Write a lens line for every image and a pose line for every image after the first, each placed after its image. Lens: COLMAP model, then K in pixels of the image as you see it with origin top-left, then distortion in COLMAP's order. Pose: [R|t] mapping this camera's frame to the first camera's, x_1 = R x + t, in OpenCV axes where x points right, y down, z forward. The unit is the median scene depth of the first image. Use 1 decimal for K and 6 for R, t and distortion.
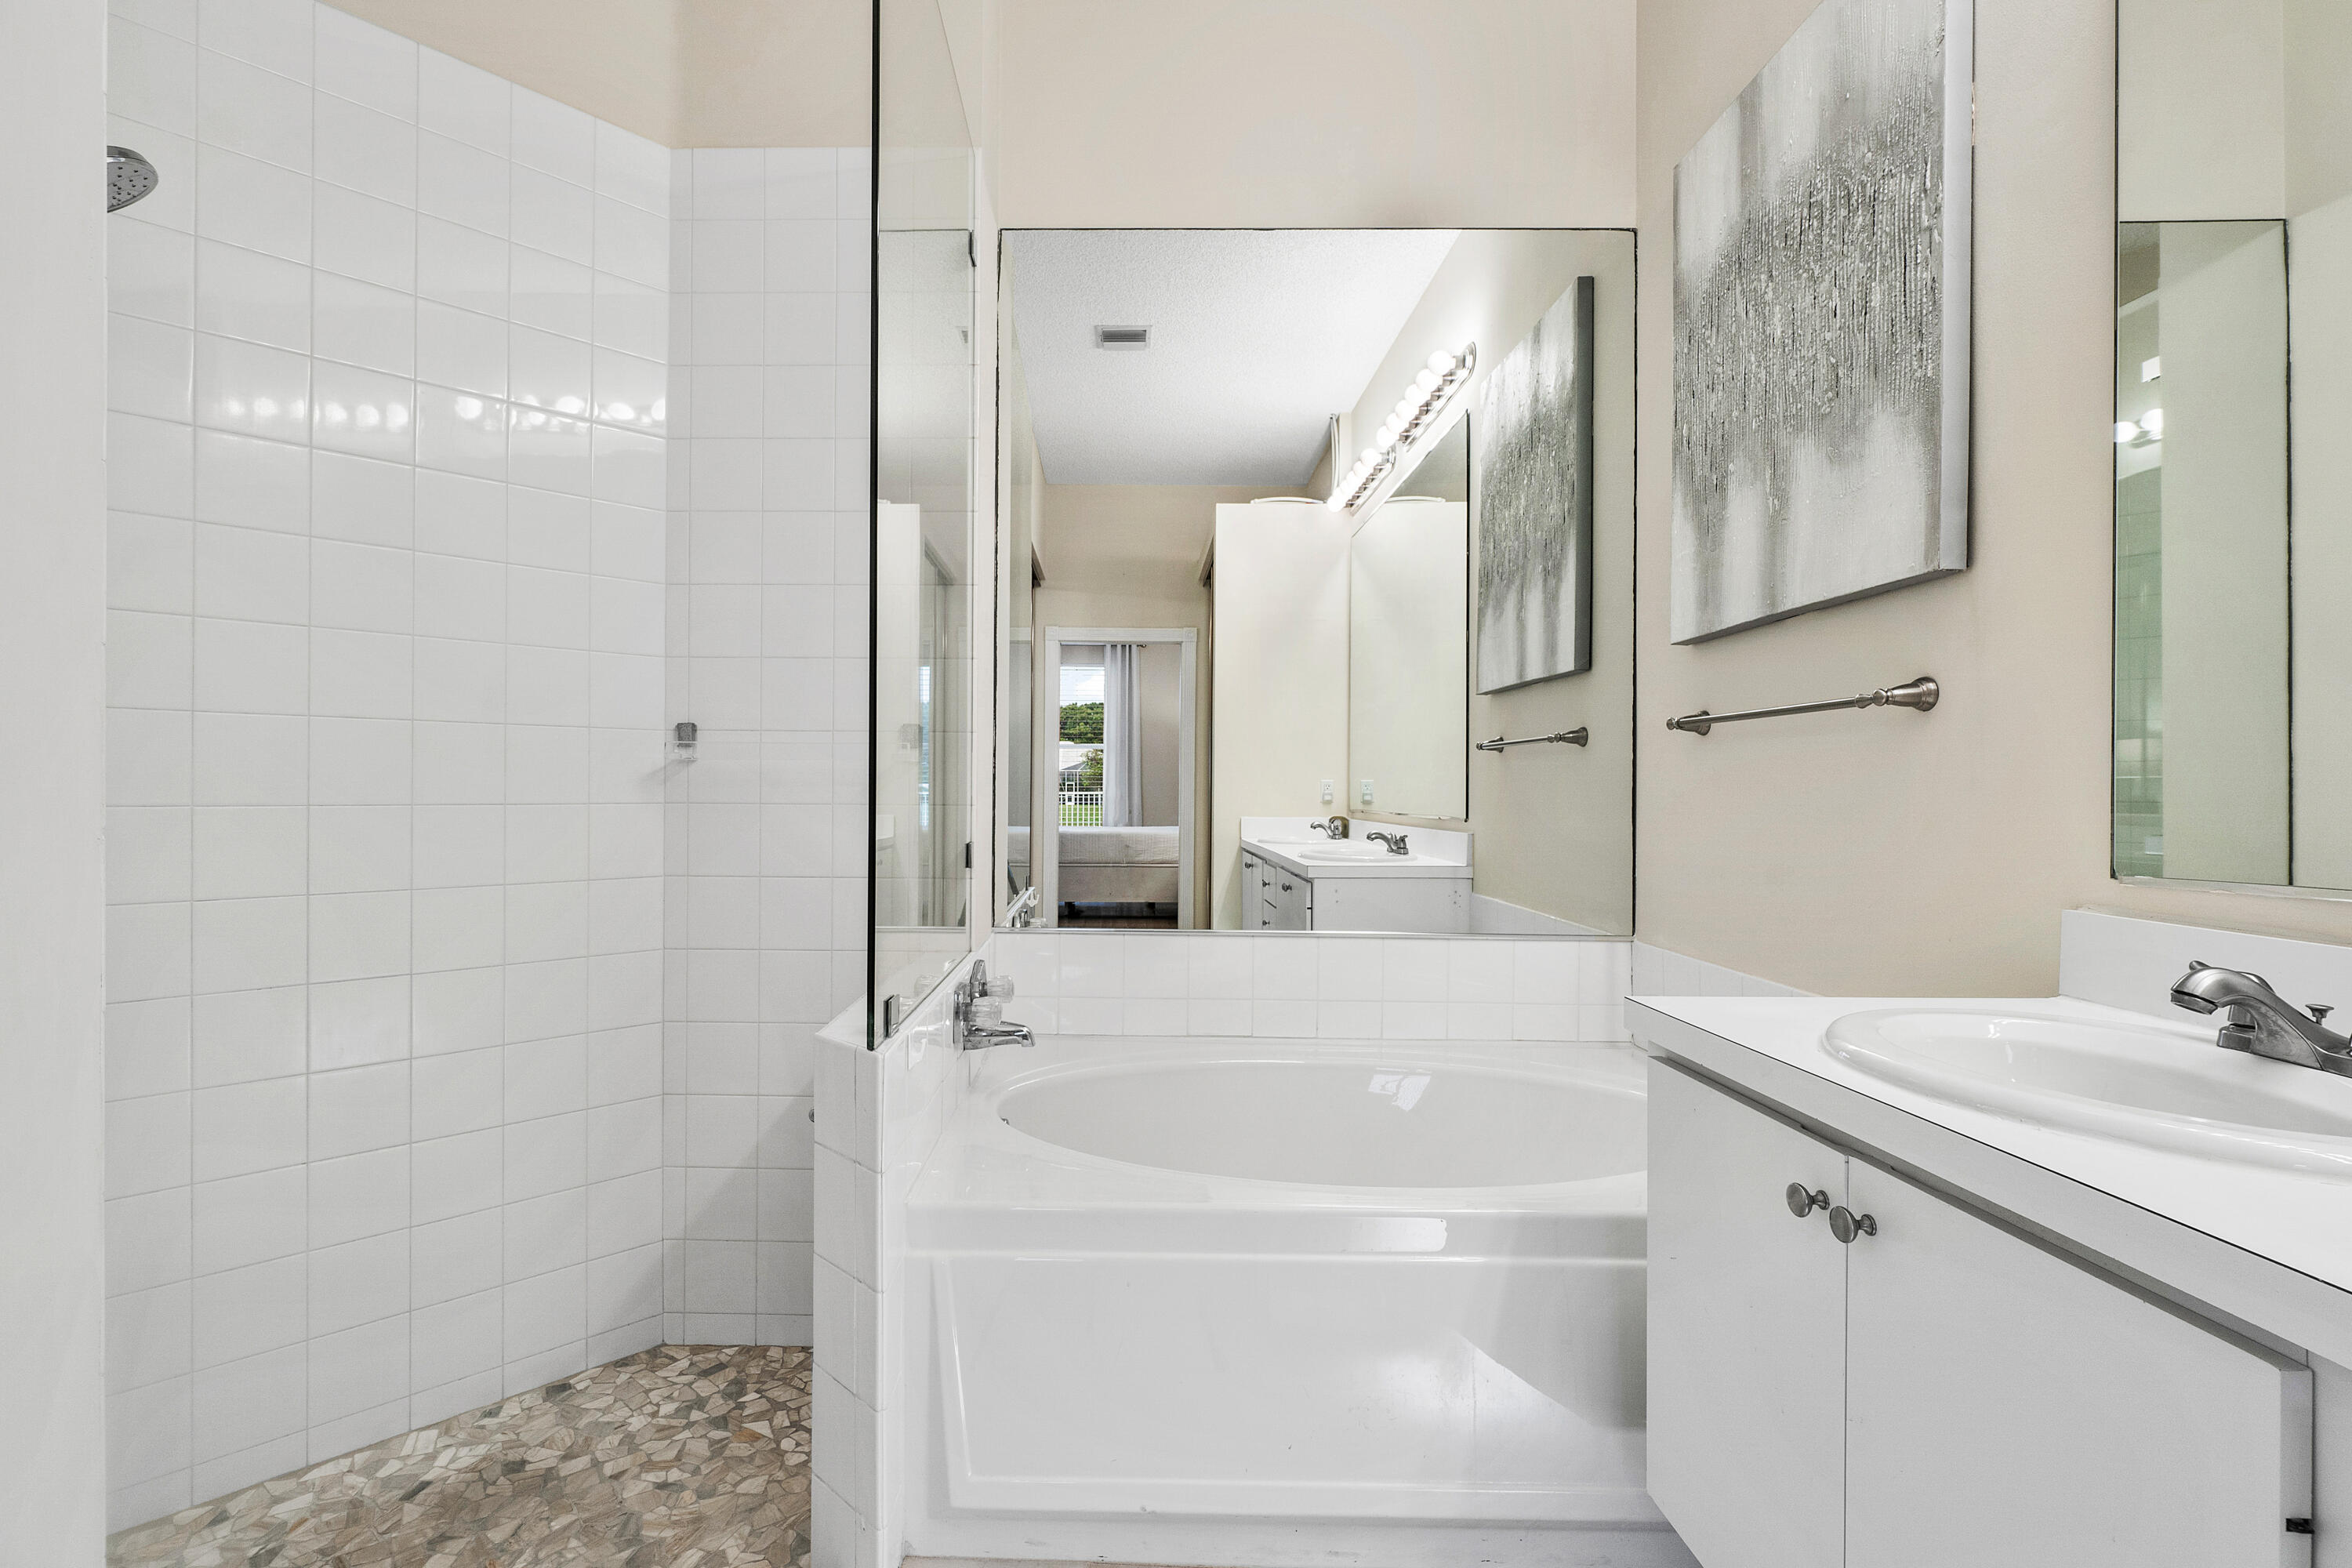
lens RADIAL K [[1047.0, 0, 1222.3], [0, 1047.0, 786.8], [0, 0, 1]] dist [-0.005292, 0.000102]
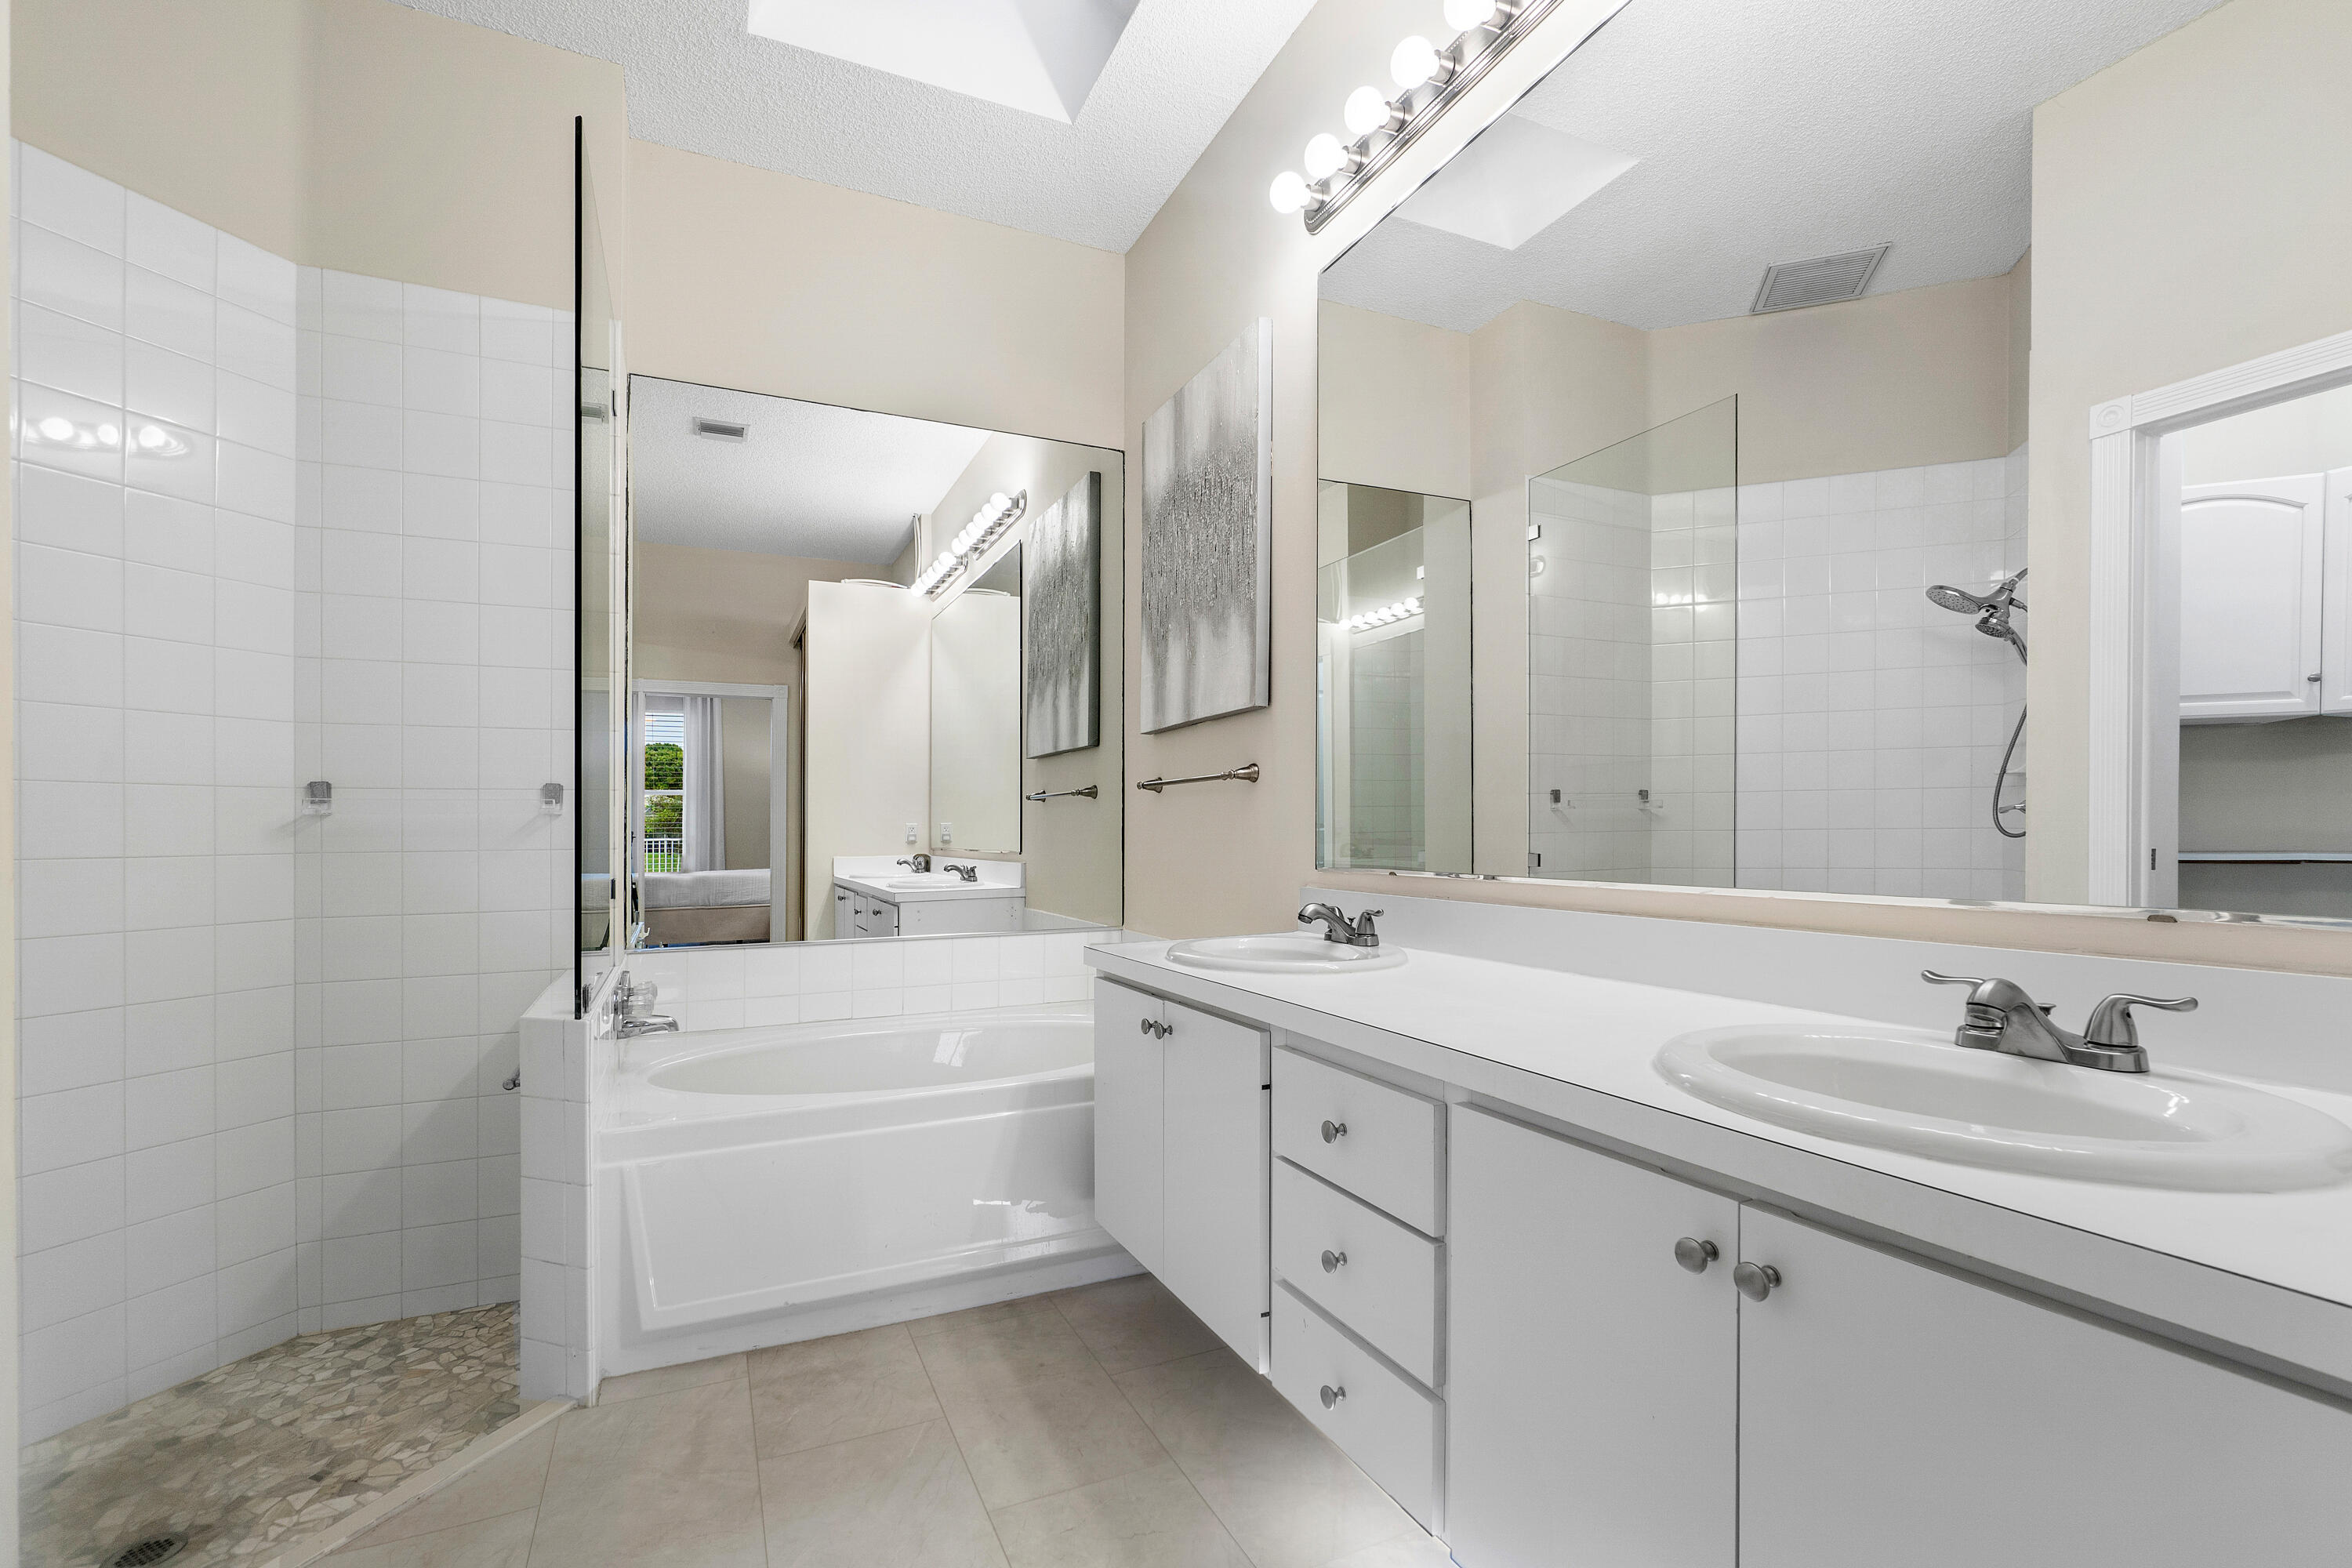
lens RADIAL K [[1047.0, 0, 1222.3], [0, 1047.0, 786.8], [0, 0, 1]] dist [-0.005292, 0.000102]
pose [[0.926184, -0.000717, 0.377070, -0.038744], [0.015124, 0.999264, -0.035249, -0.001442], [-0.376767, 0.038350, 0.925514, -0.435671]]
